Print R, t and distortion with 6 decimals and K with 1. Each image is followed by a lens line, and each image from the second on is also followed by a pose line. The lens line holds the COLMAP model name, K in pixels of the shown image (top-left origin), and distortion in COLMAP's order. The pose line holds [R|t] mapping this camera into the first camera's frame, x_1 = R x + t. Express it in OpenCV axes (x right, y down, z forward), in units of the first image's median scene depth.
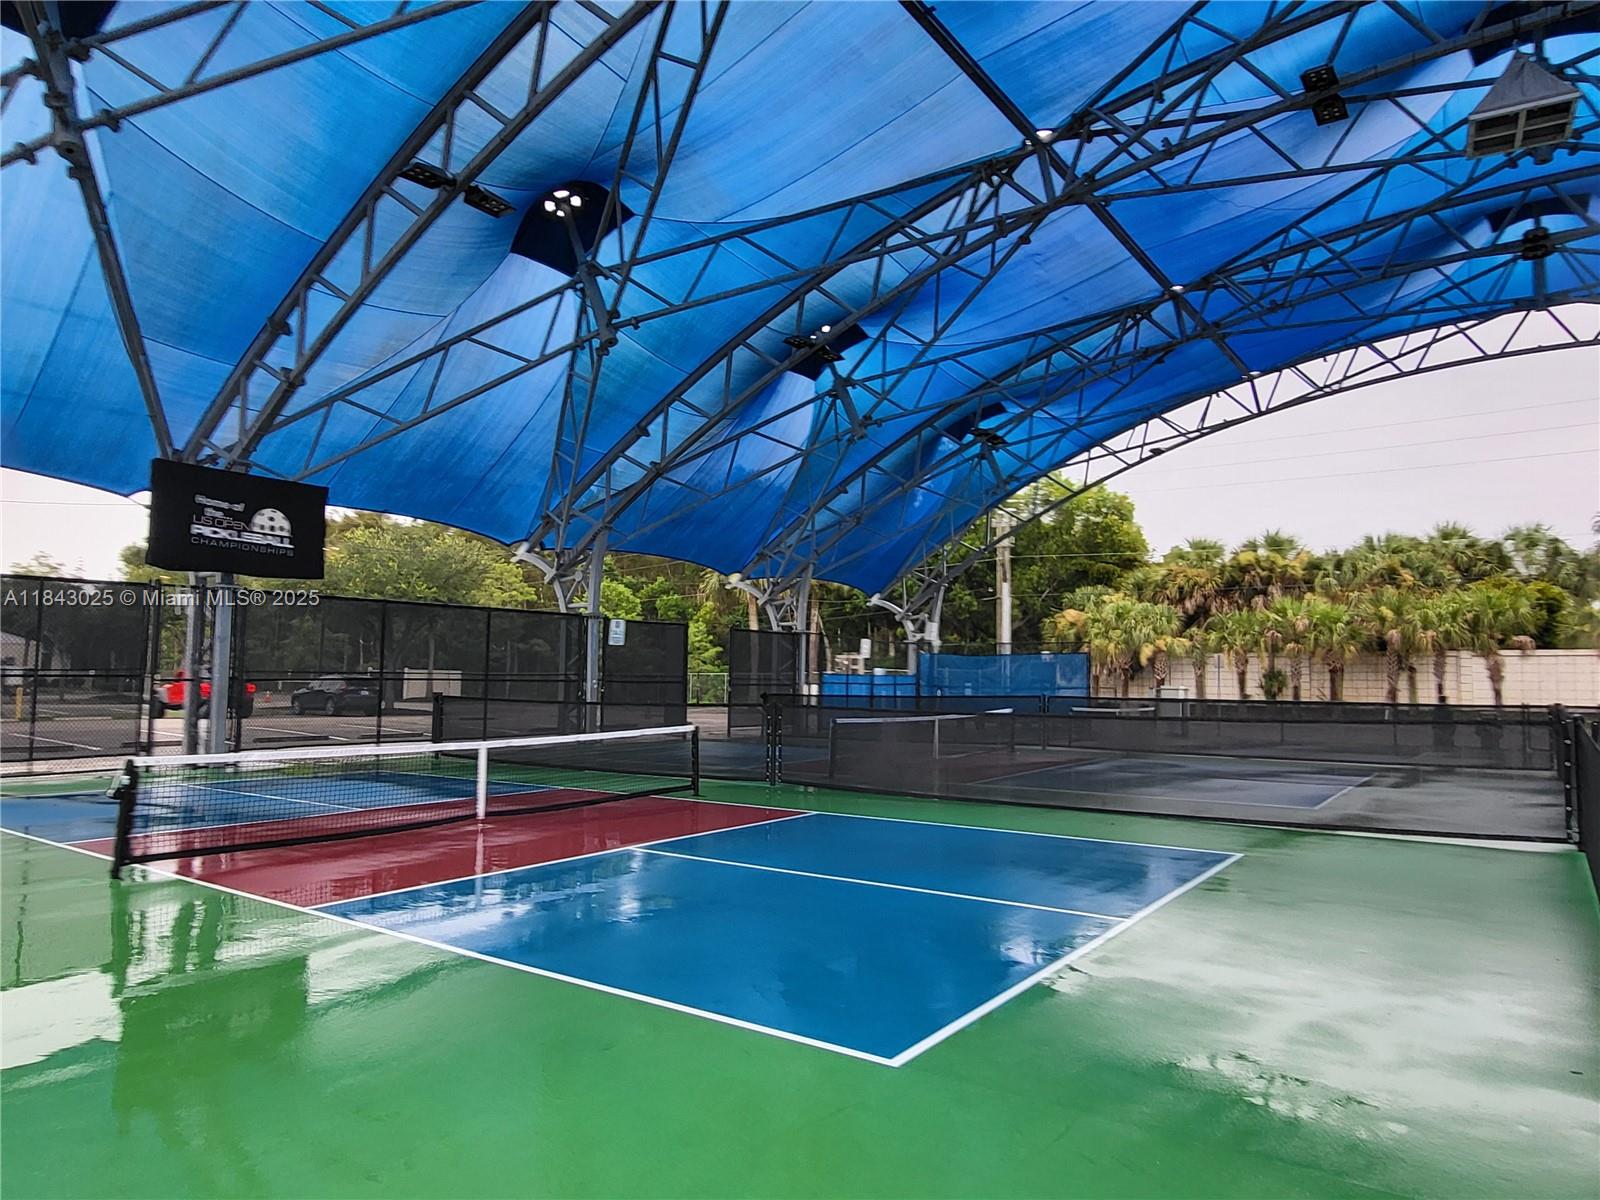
lens RADIAL K [[1006.8, 0, 800.0], [0, 1006.8, 600.0], [0, 0, 1]] dist [0.003955, 0.001259]
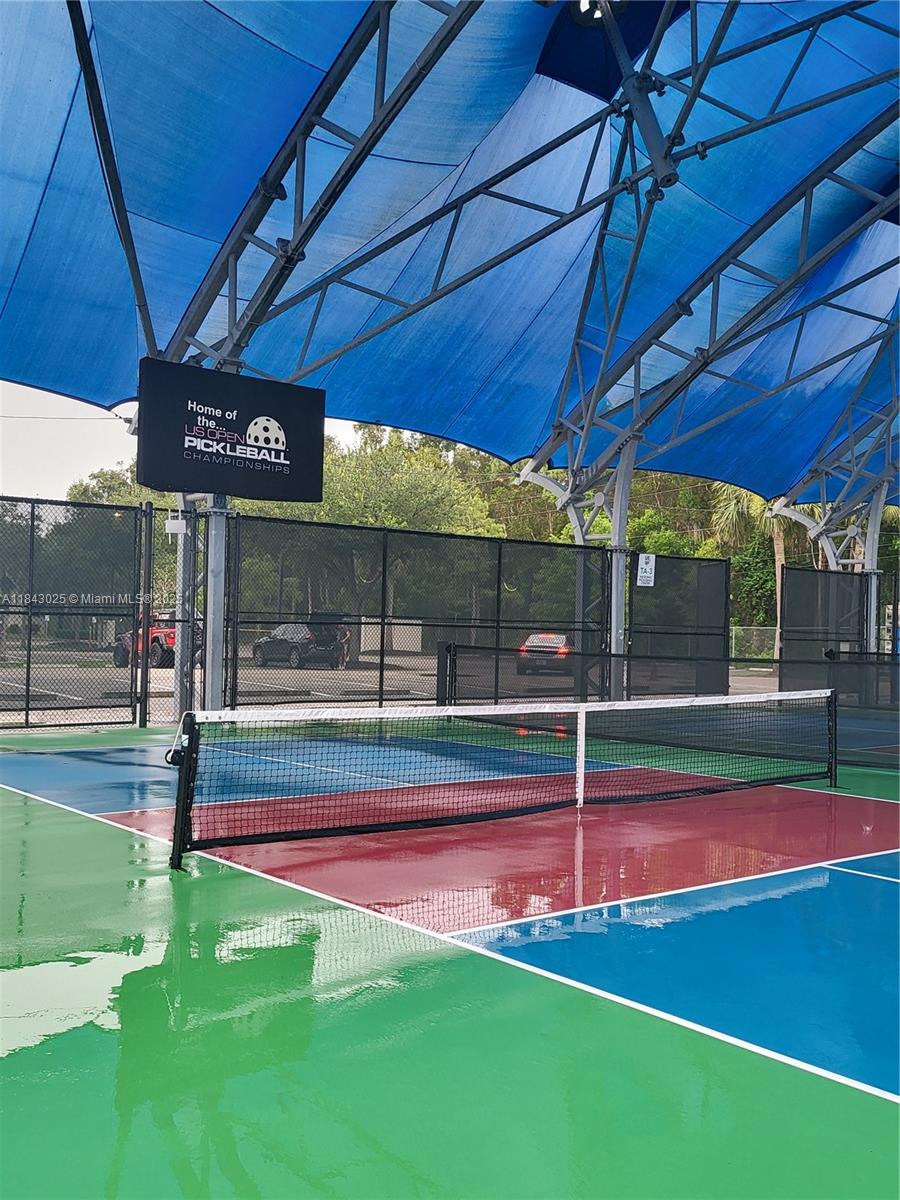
lens RADIAL K [[1166.0, 0, 450.0], [0, 1166.0, 600.0], [0, 0, 1]] dist [0.066117, -0.004504]
pose [[0.964331, 0.005360, -0.264644, -0.111388], [0.007075, 0.998916, 0.046011, 0.015559], [0.264604, -0.046243, 0.963248, 0.095770]]
